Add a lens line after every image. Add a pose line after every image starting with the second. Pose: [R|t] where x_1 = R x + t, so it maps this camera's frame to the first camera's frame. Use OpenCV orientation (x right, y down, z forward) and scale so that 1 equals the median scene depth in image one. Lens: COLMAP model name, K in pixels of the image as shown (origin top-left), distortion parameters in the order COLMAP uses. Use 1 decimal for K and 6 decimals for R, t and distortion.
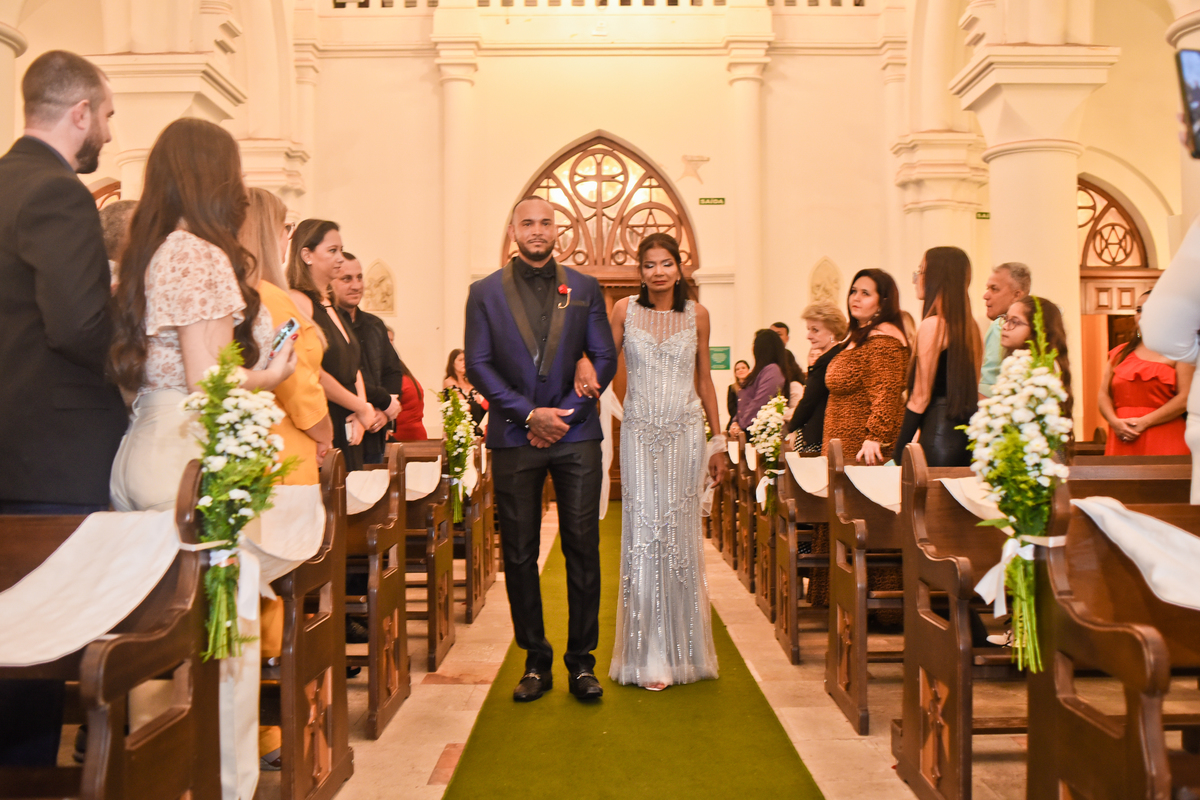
lens RADIAL K [[1233.1, 0, 600.0], [0, 1233.1, 400.0], [0, 0, 1]] dist [-0.072739, 0.026872]
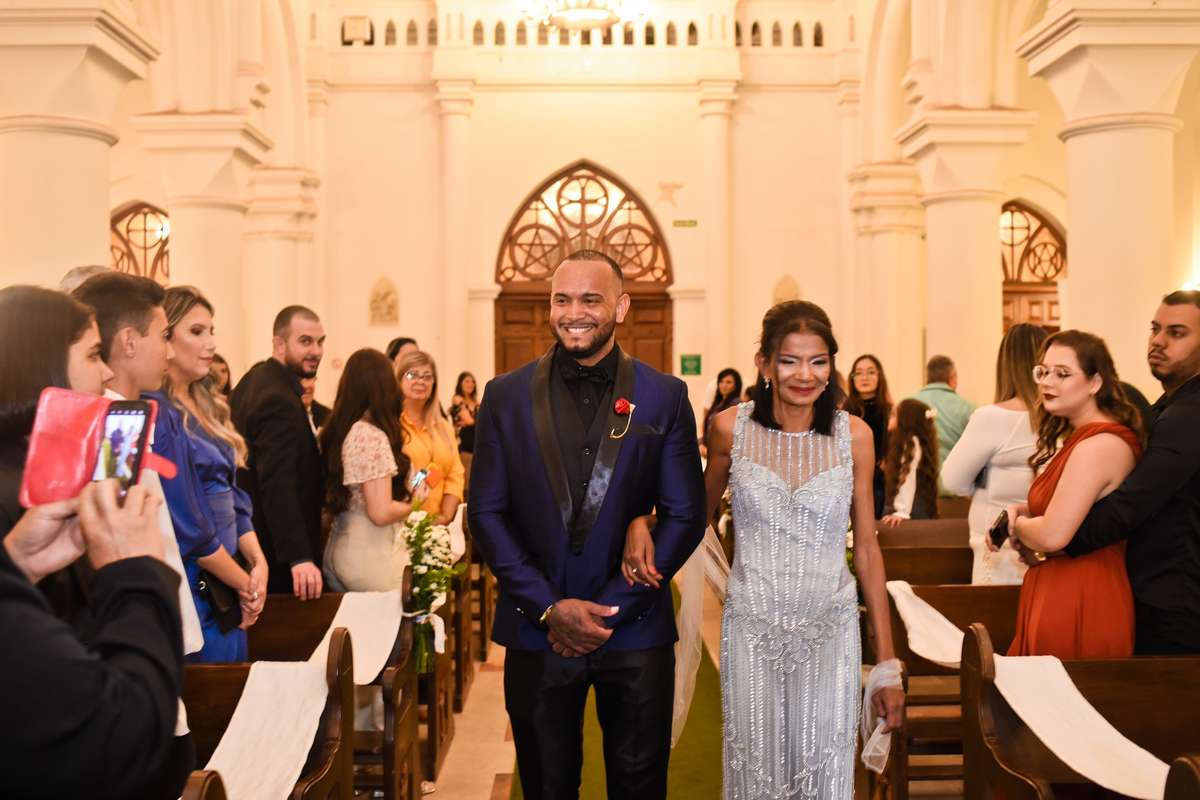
lens RADIAL K [[1214.6, 0, 600.0], [0, 1214.6, 400.0], [0, 0, 1]] dist [-0.077909, 0.048905]
pose [[0.999774, -0.000263, 0.021255, -0.009049], [-0.000245, 0.999714, 0.023896, -0.028658], [-0.021256, -0.023895, 0.999488, -0.096994]]
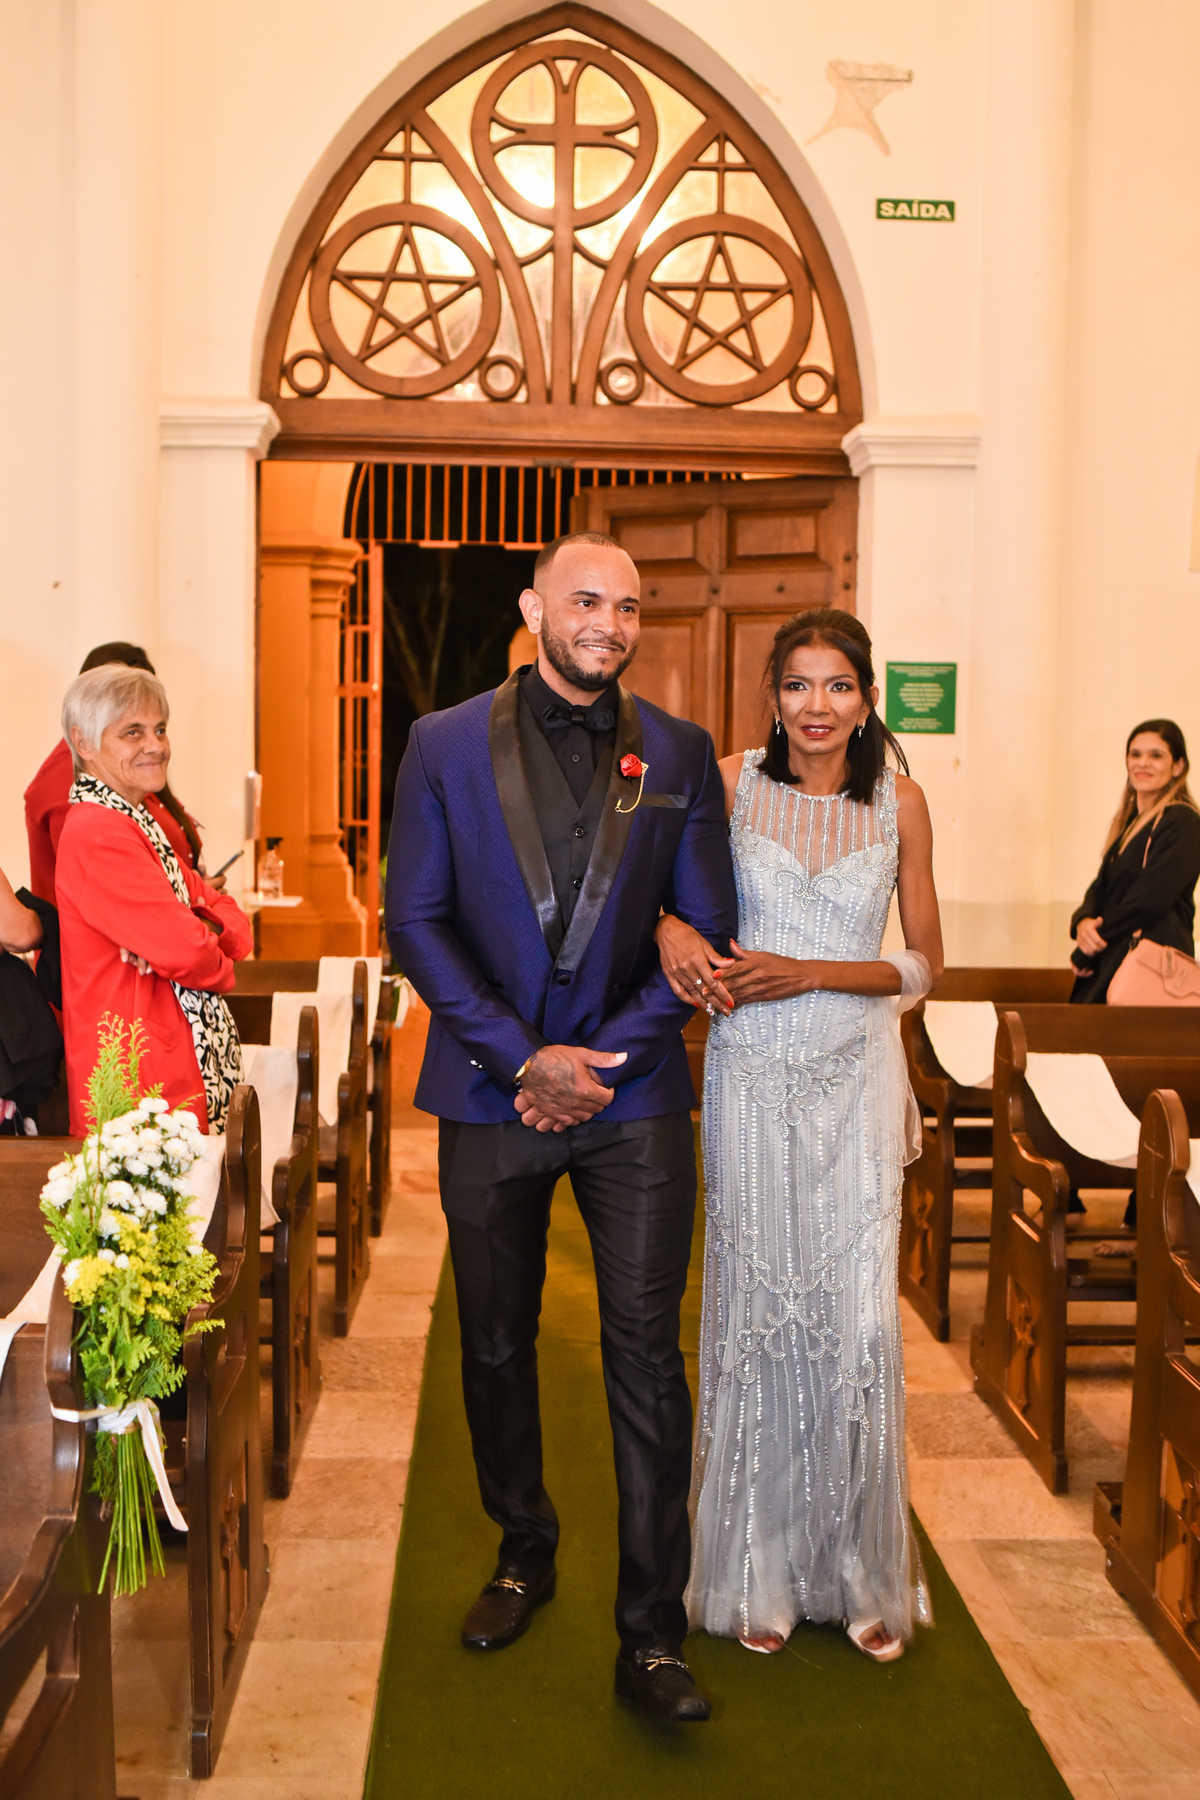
lens RADIAL K [[1821.9, 0, 600.0], [0, 1821.9, 900.0], [0, 0, 1]] dist [-0.077909, 0.048905]
pose [[0.999469, 0.021630, 0.024360, 0.001322], [-0.024020, 0.994443, 0.102503, -0.028471], [-0.022007, -0.103034, 0.994434, 0.520691]]
